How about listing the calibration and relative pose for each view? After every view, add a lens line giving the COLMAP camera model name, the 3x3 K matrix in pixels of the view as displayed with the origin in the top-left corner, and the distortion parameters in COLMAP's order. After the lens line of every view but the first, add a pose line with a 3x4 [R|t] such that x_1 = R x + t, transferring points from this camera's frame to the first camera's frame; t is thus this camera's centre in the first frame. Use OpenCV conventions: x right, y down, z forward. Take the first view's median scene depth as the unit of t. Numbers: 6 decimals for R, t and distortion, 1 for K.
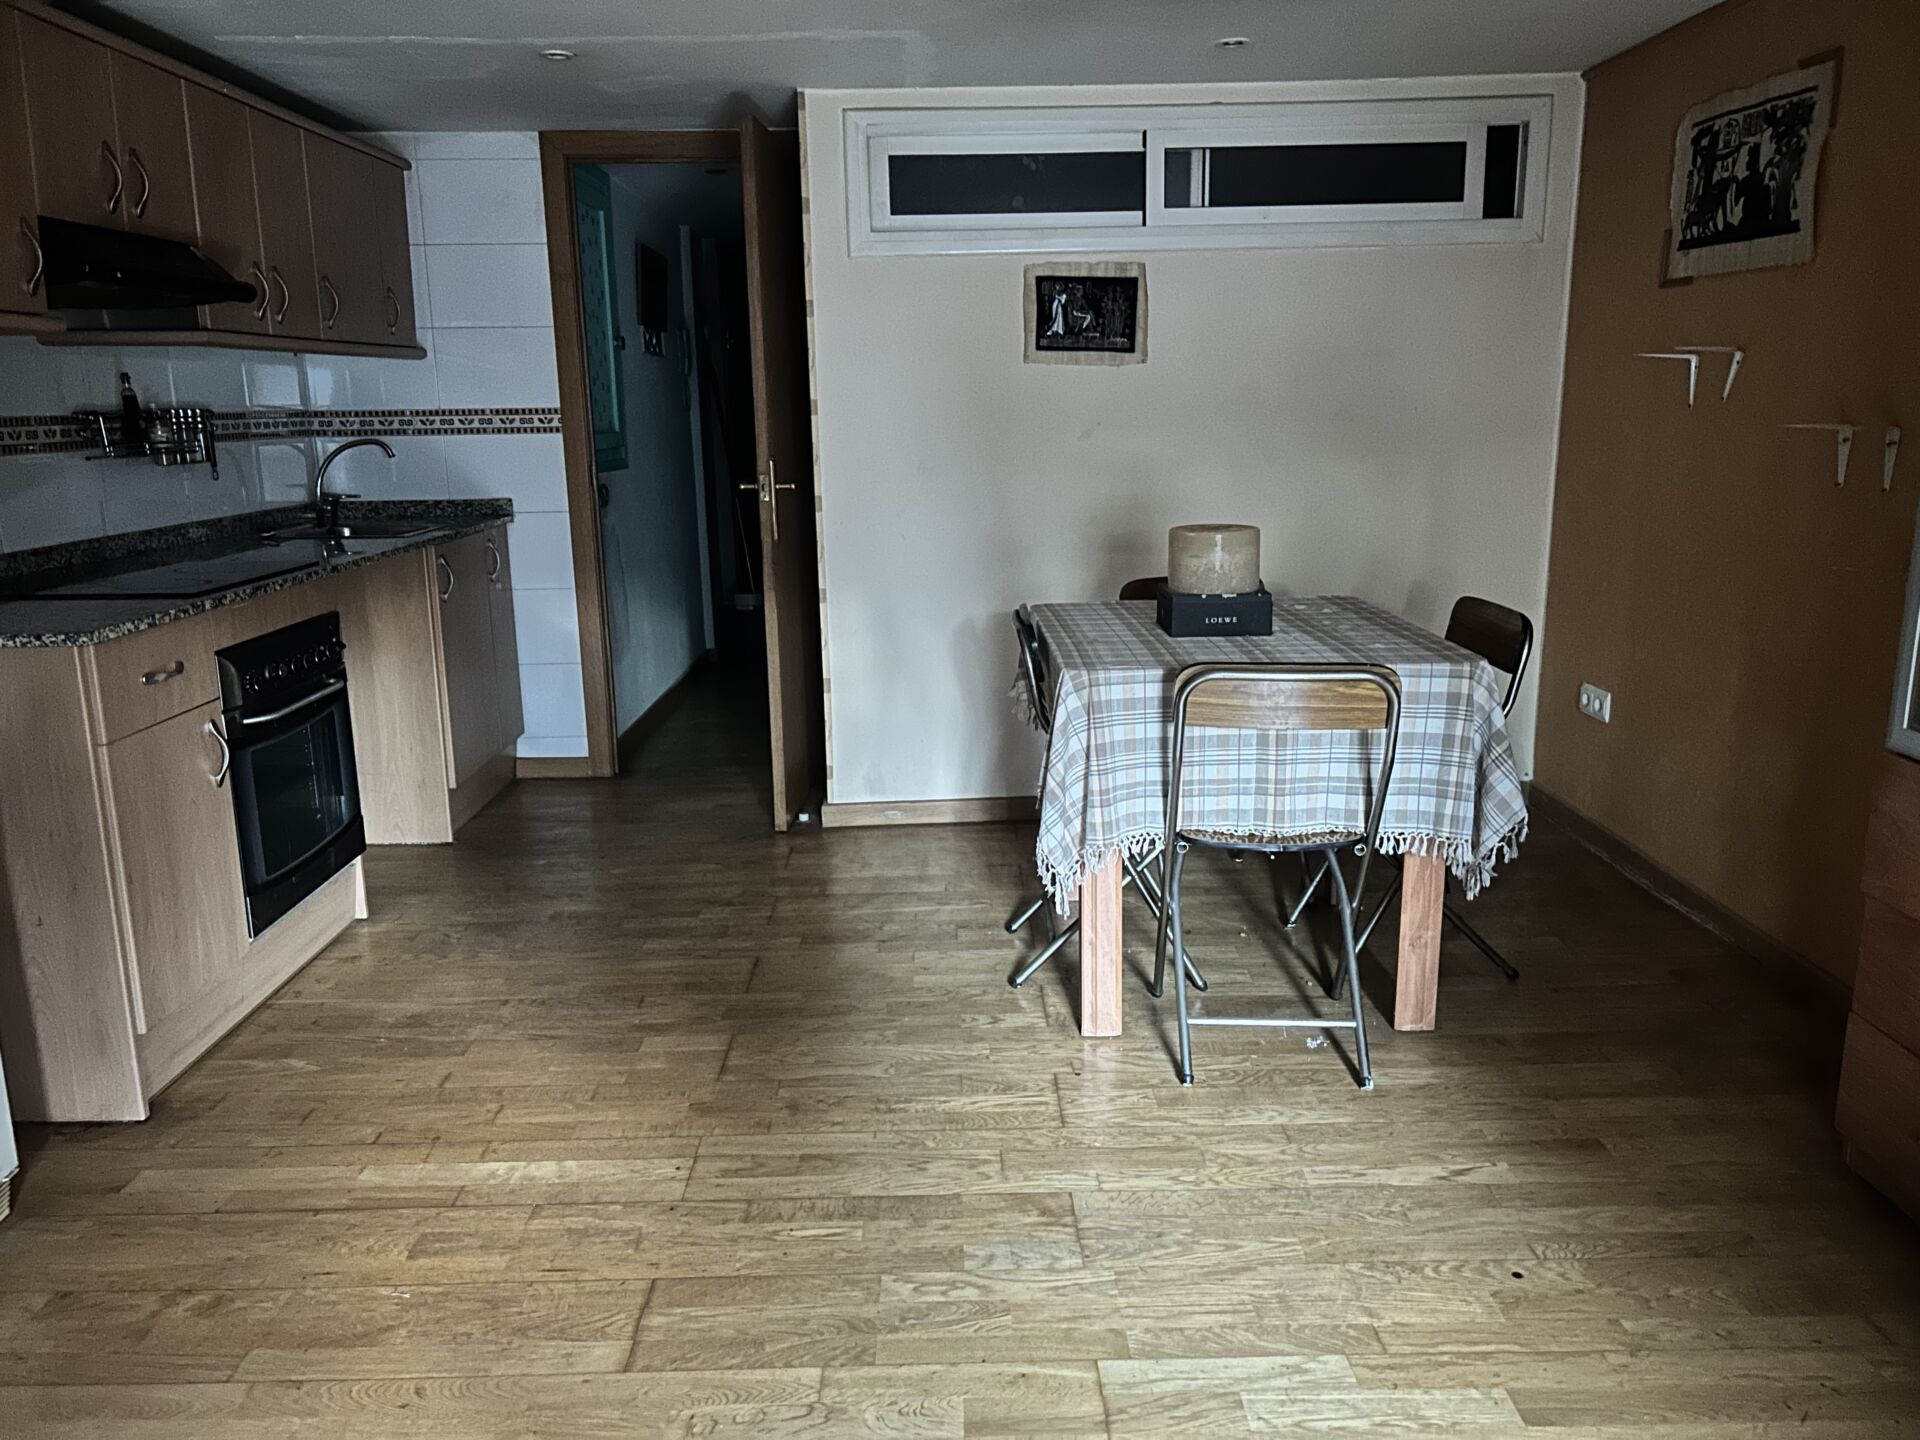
lens RADIAL K [[1453.7, 0, 973.7], [0, 1453.7, 727.6], [0, 0, 1]] dist [0.061186, -0.059657]
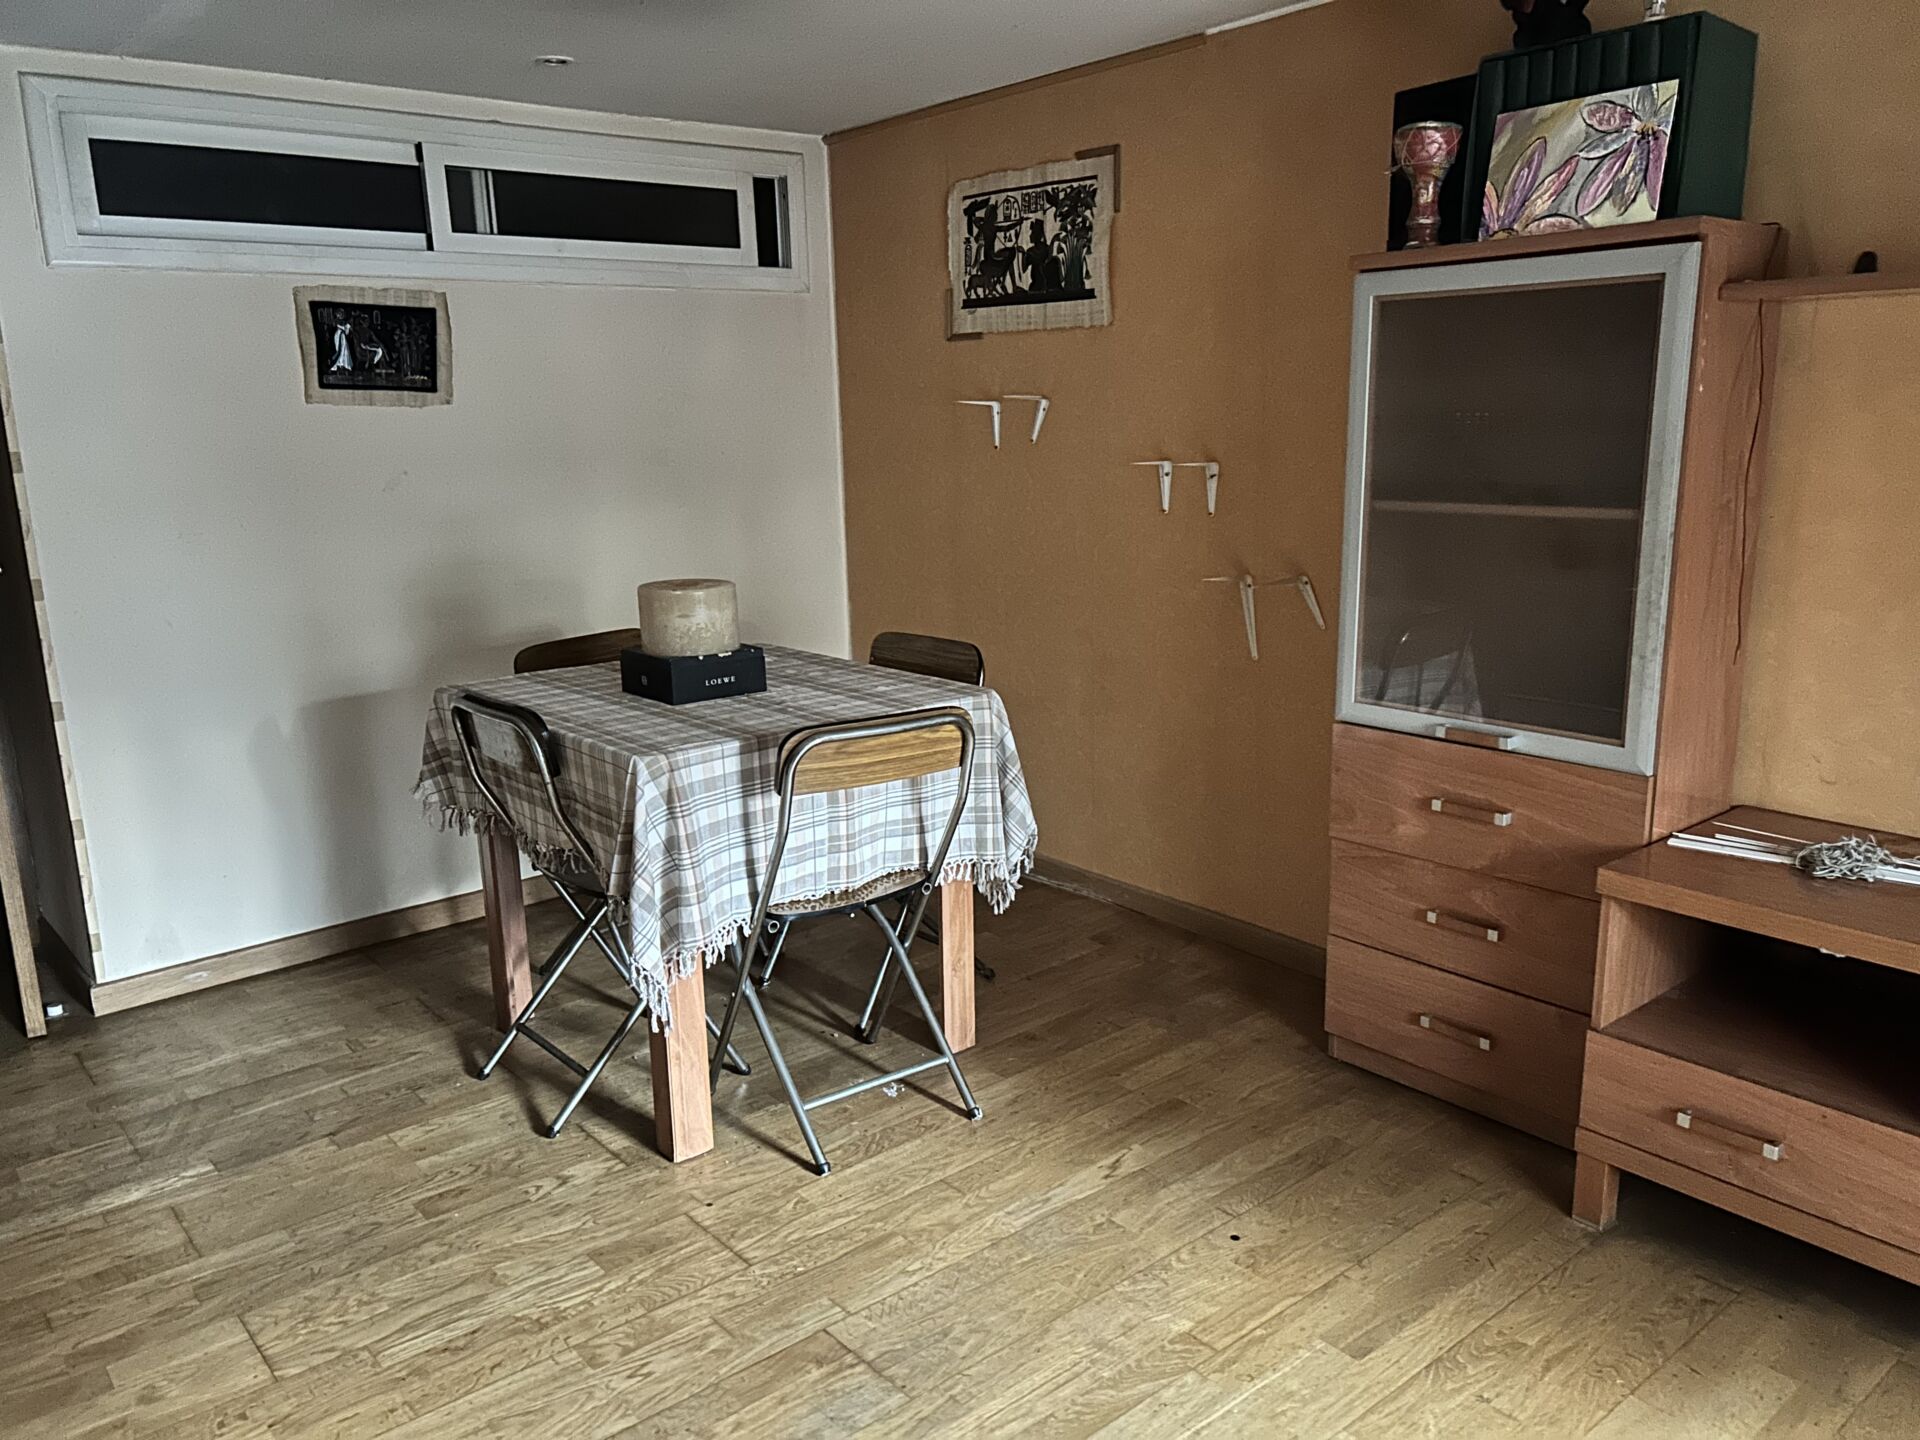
lens RADIAL K [[1453.7, 0, 972.6], [0, 1453.7, 727.5], [0, 0, 1]] dist [0.061186, -0.059657]
pose [[0.777595, -0.139852, 0.613015, -0.280832], [0.152510, 0.987787, 0.031896, -0.048612], [-0.609989, 0.068689, 0.789427, 0.158985]]
